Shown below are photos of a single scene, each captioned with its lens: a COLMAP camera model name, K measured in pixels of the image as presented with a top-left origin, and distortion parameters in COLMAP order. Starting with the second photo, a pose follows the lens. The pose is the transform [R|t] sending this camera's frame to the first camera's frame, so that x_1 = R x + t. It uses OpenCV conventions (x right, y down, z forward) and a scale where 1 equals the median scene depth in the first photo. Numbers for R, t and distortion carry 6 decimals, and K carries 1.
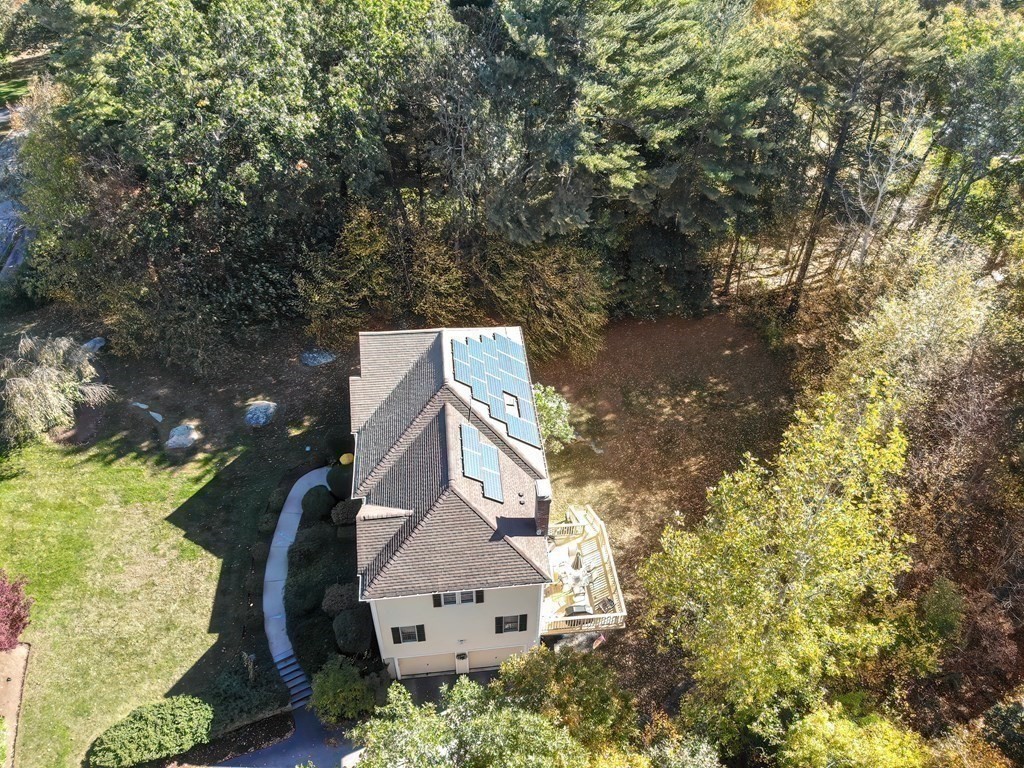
lens RADIAL K [[809.5, 0, 503.9], [0, 809.5, 360.3], [0, 0, 1]] dist [0.206746, -0.385884]
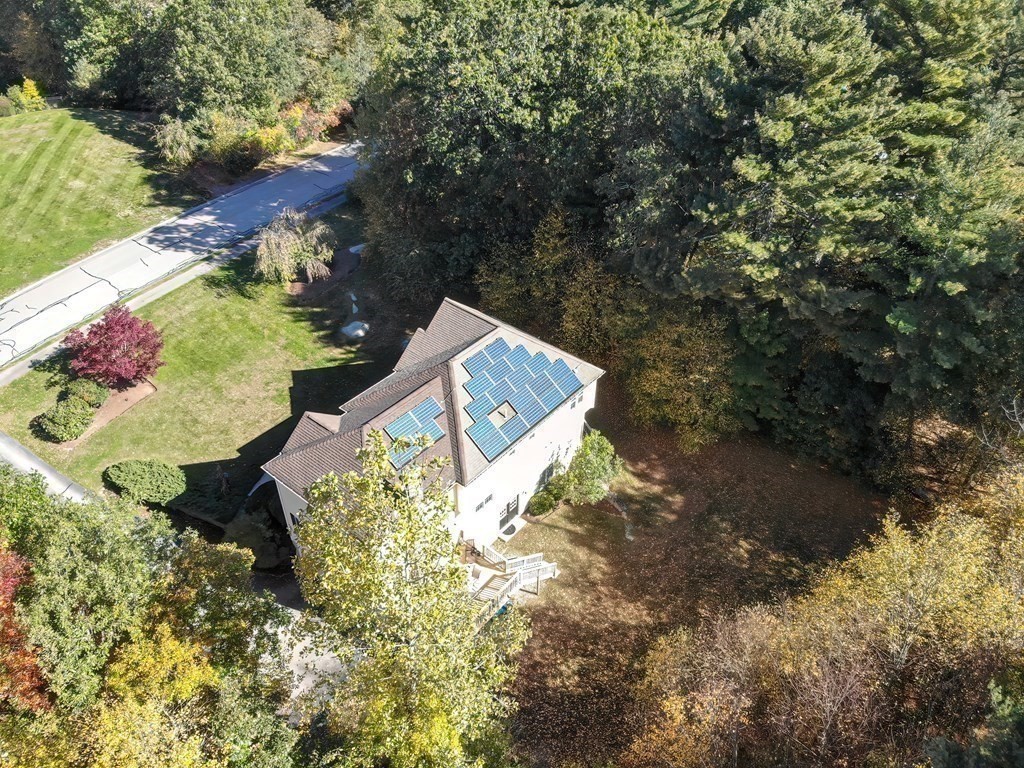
lens RADIAL K [[809.5, 0, 503.9], [0, 809.5, 360.3], [0, 0, 1]] dist [0.206746, -0.385884]
pose [[0.689738, 0.432744, -0.580512, 0.567740], [-0.469863, 0.877517, 0.095878, -0.103133], [0.550899, 0.206630, 0.808587, 0.156017]]
